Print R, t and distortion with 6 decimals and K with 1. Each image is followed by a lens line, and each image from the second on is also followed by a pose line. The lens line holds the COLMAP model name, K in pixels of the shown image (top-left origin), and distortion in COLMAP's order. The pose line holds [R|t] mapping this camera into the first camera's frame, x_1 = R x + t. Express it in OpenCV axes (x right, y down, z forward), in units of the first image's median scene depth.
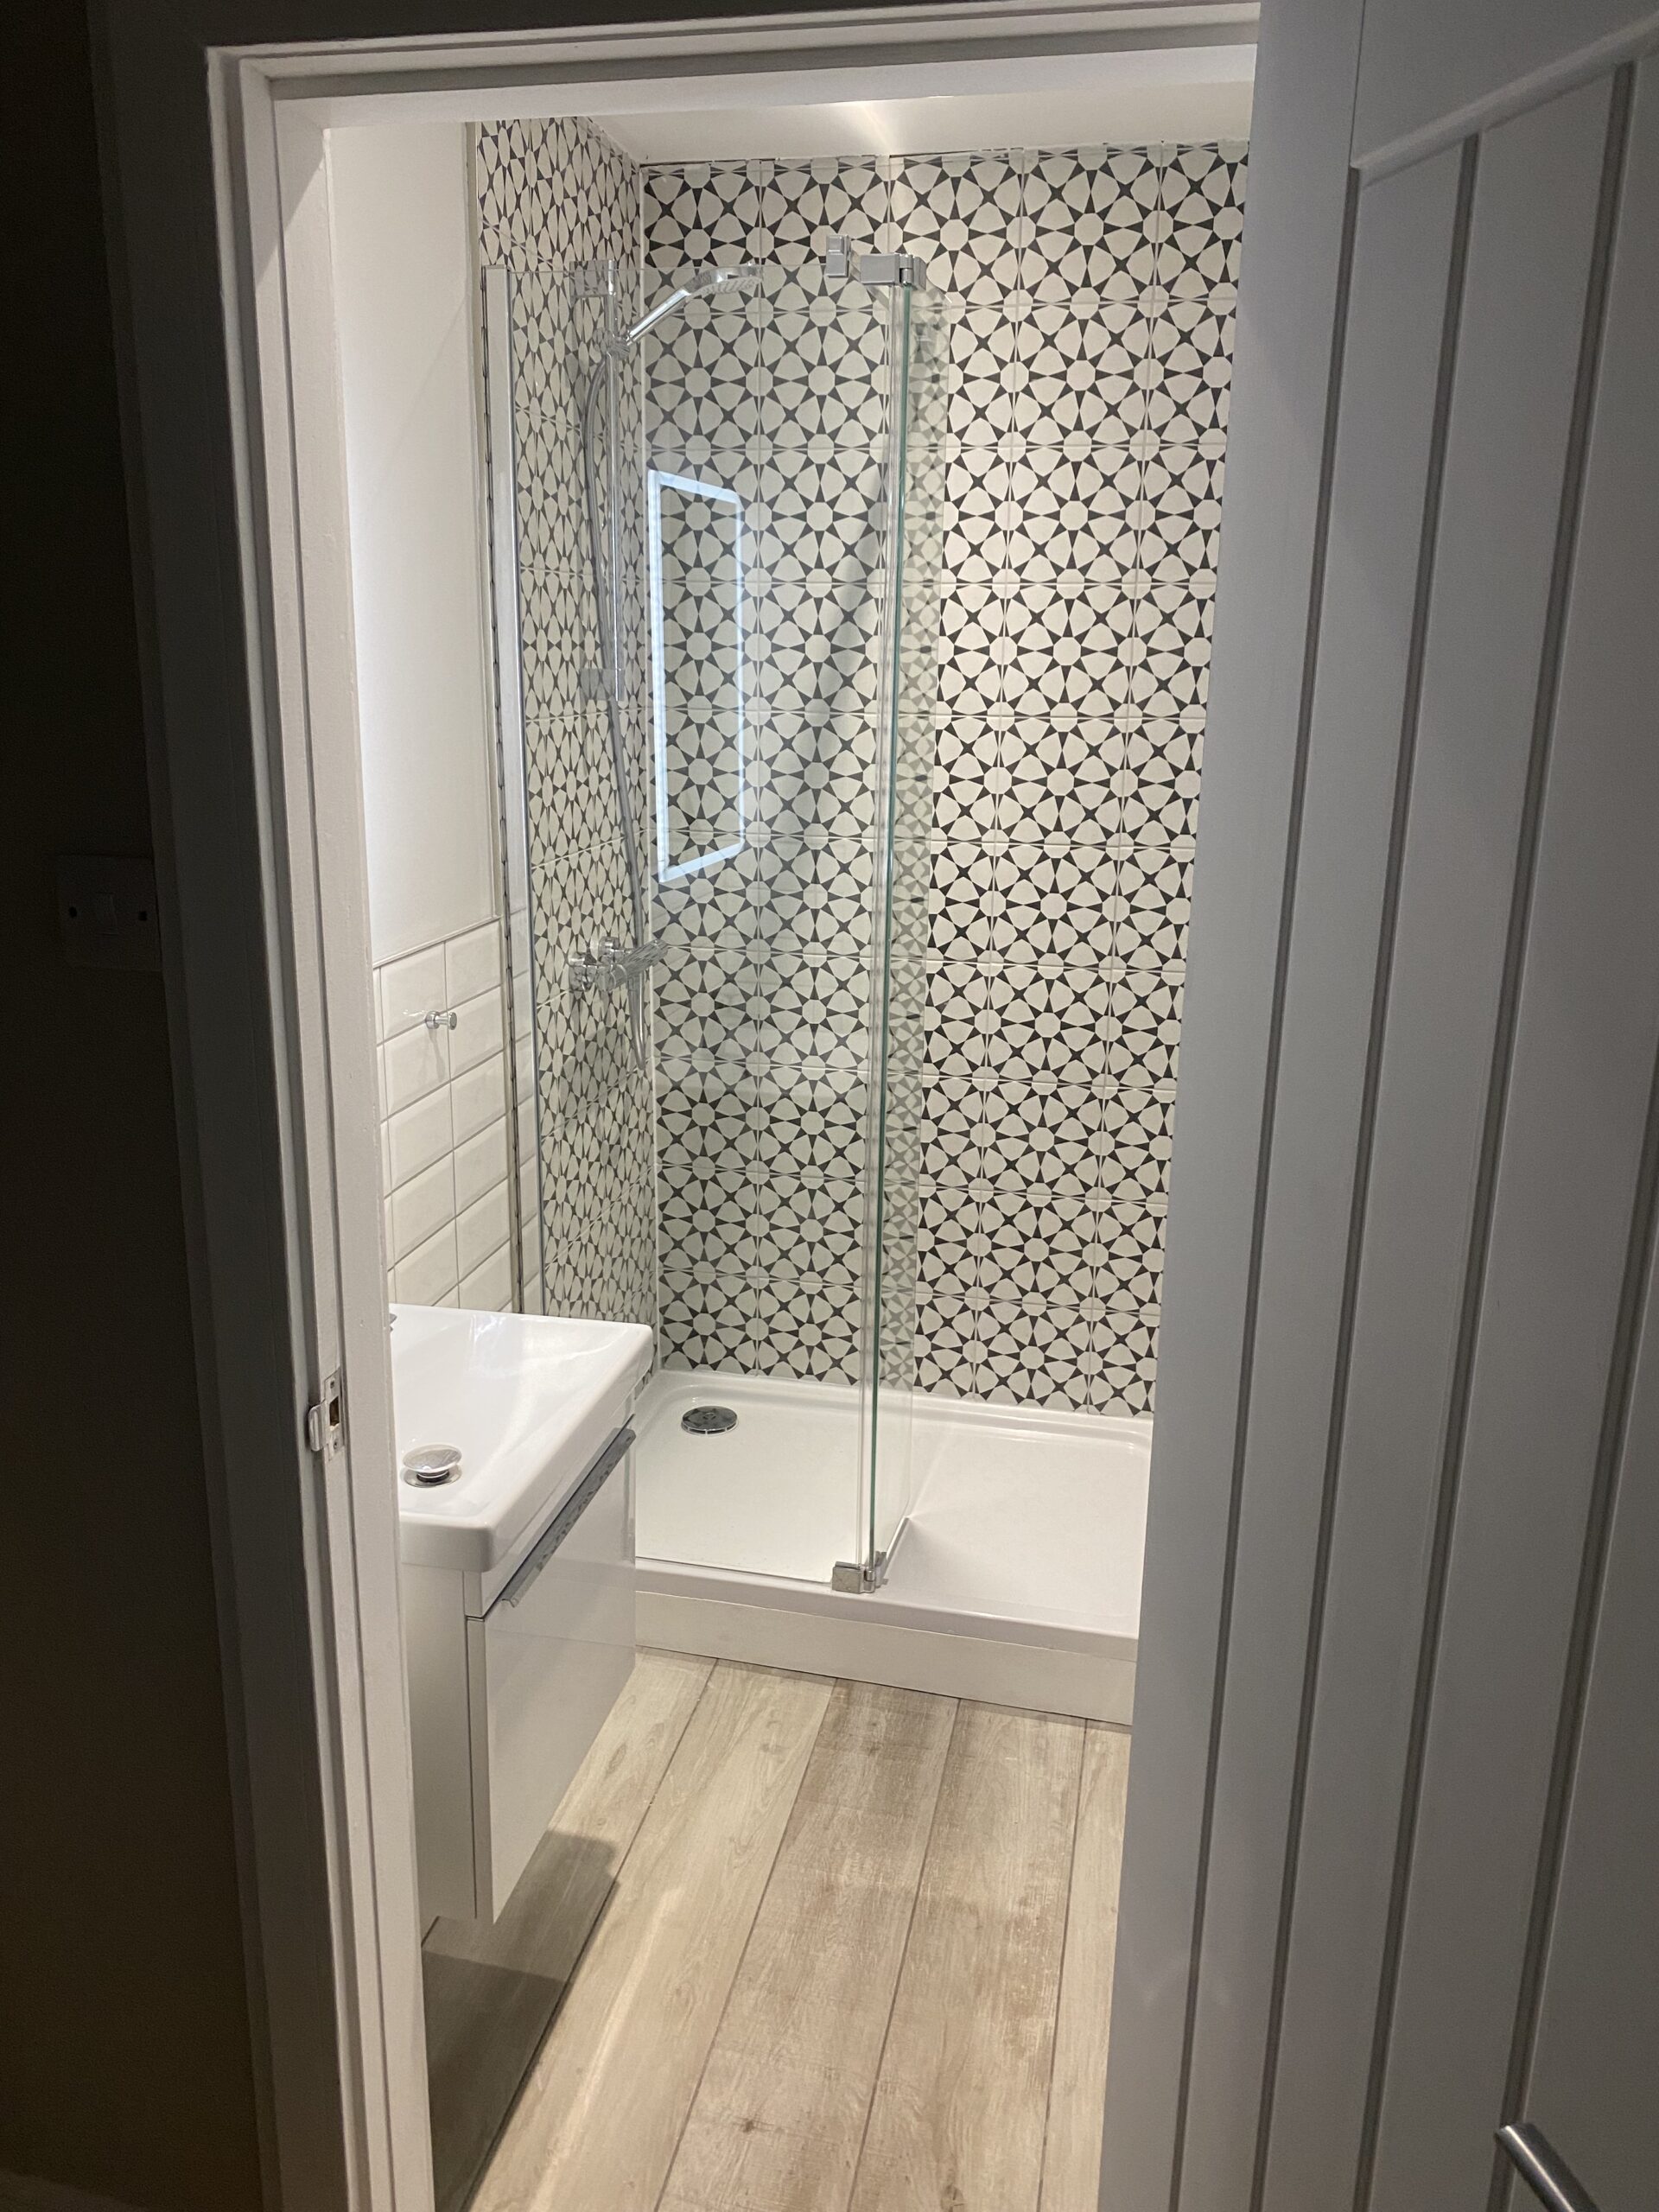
lens RADIAL K [[1708.7, 0, 822.4], [0, 1708.7, 1101.3], [0, 0, 1]] dist [0.054555, -0.006234]
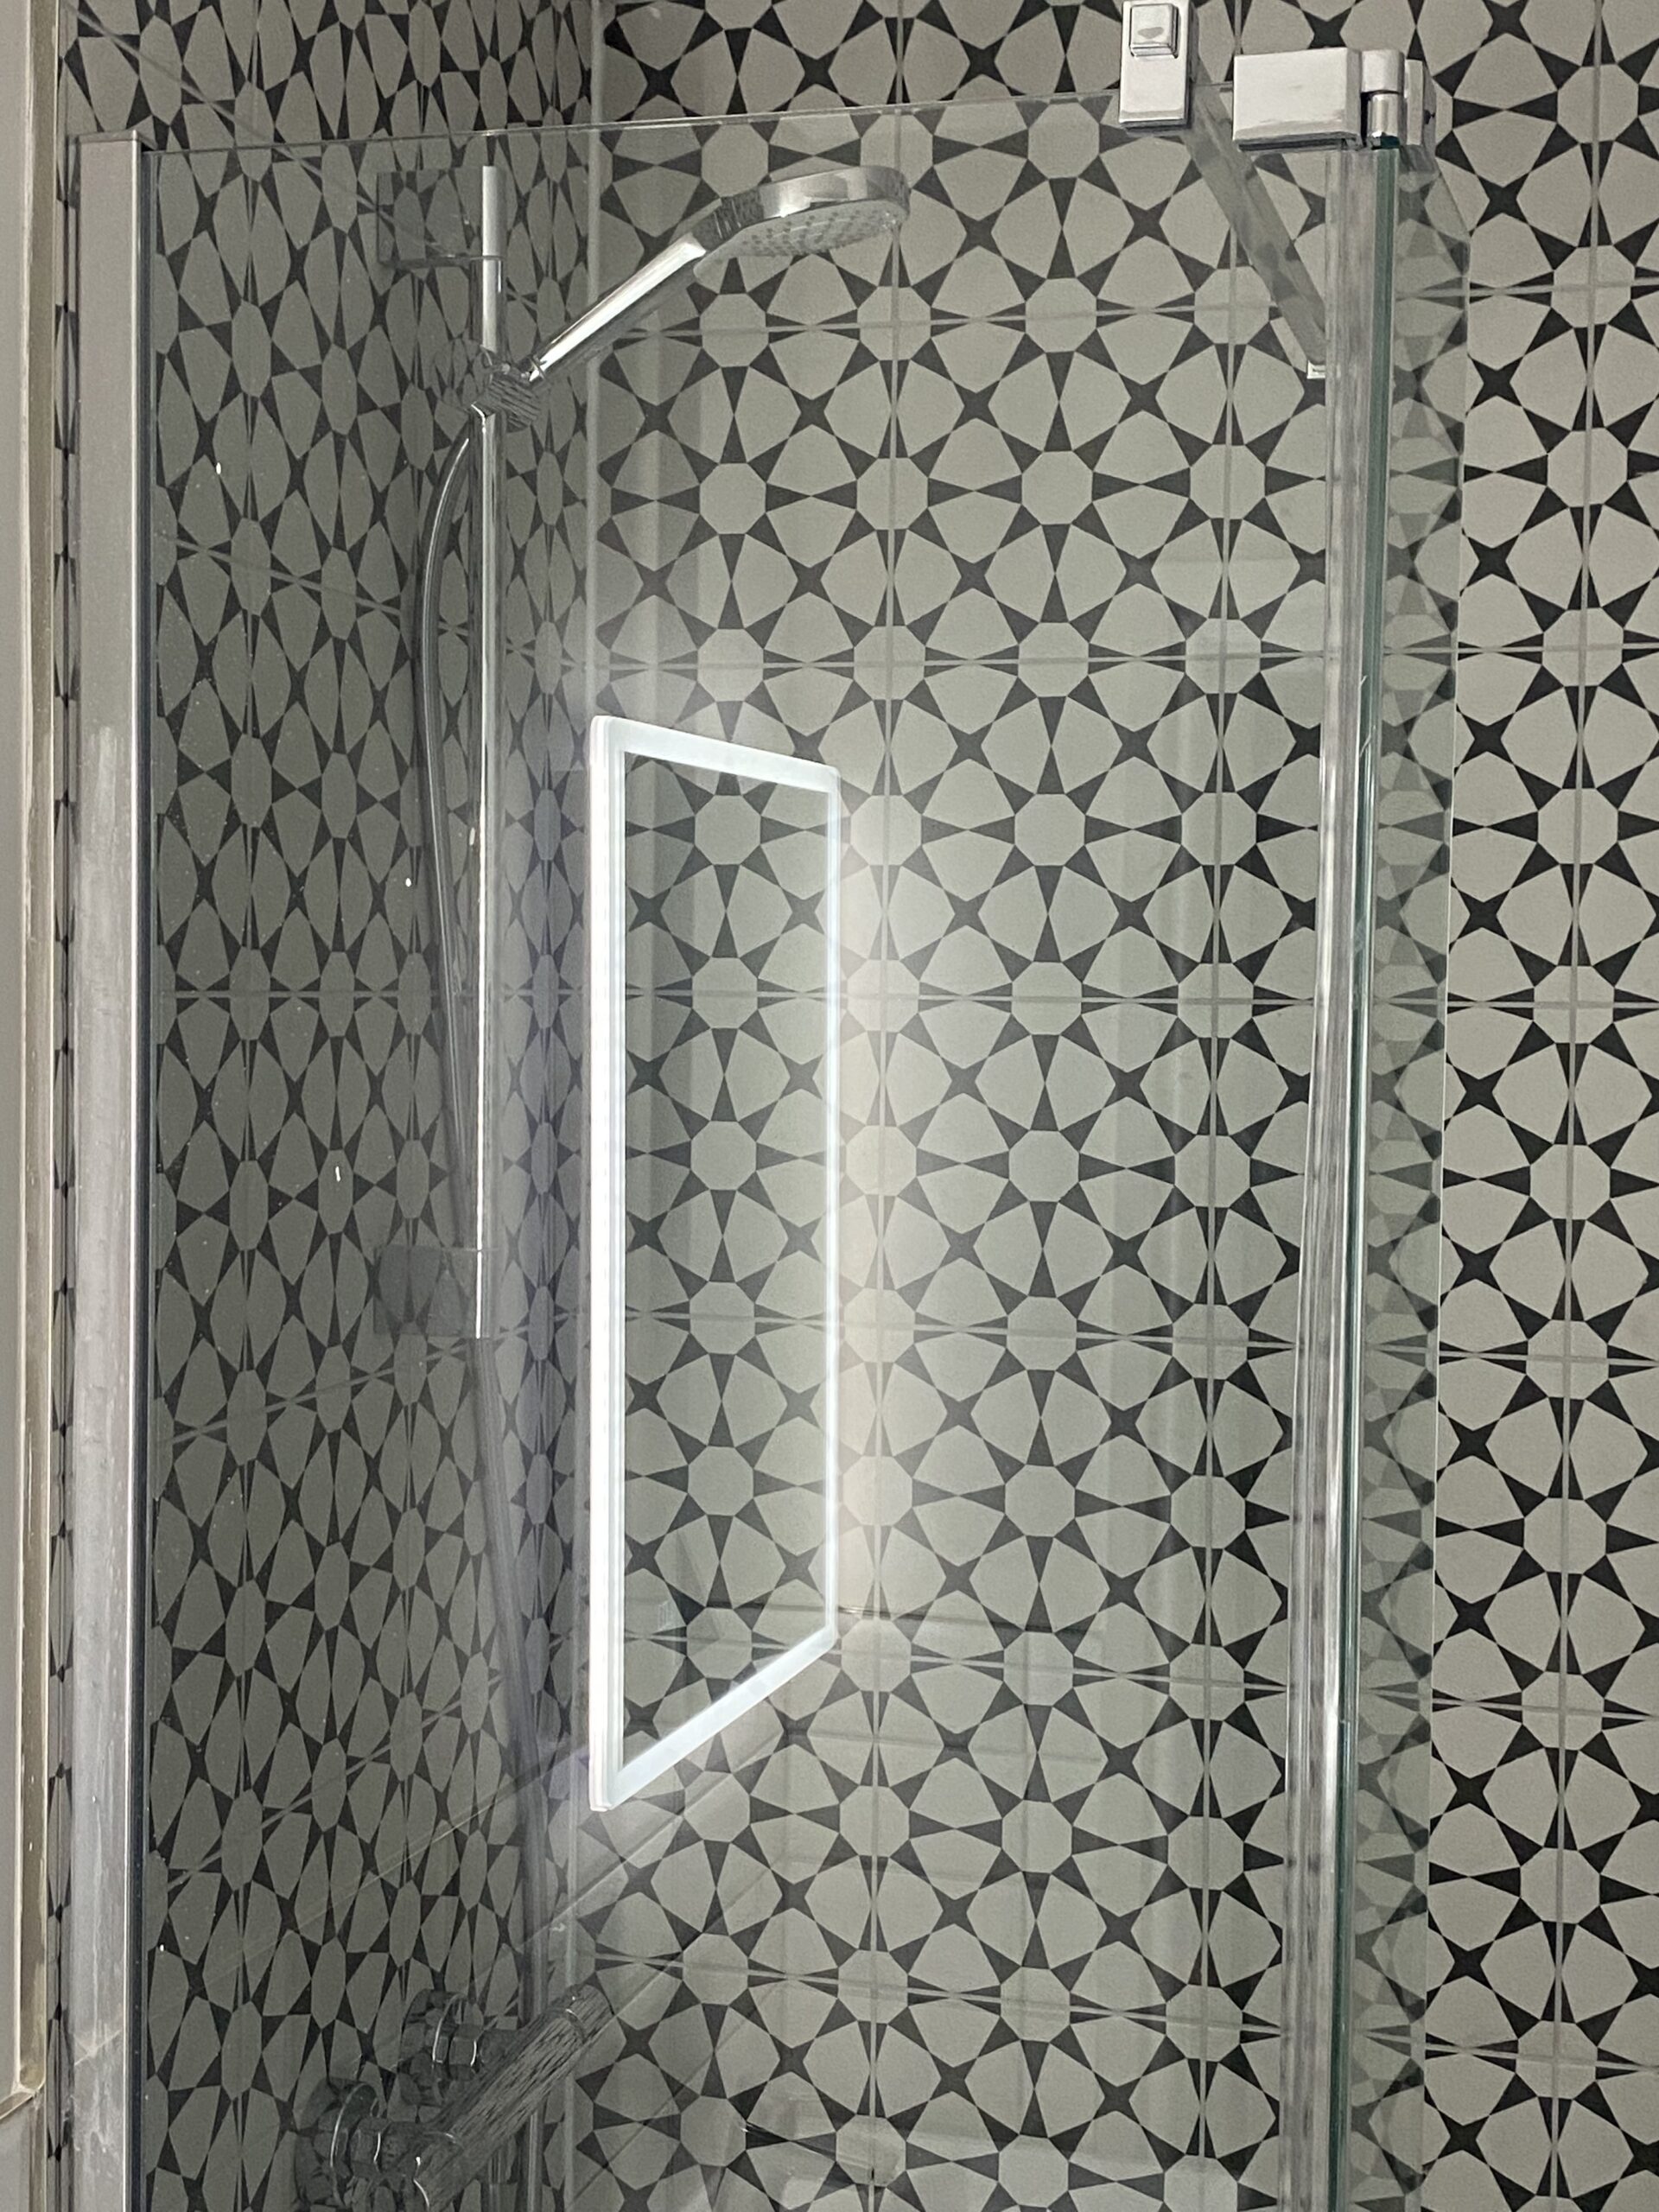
lens RADIAL K [[2964.5, 0, 844.4], [0, 2964.5, 1108.8], [0, 0, 1]] dist [0.300987, 0.000000]
pose [[0.999117, 0.001836, -0.041982, -0.018869], [-0.010727, 0.977091, -0.212552, -0.143074], [0.040630, 0.212814, 0.976248, 0.379518]]
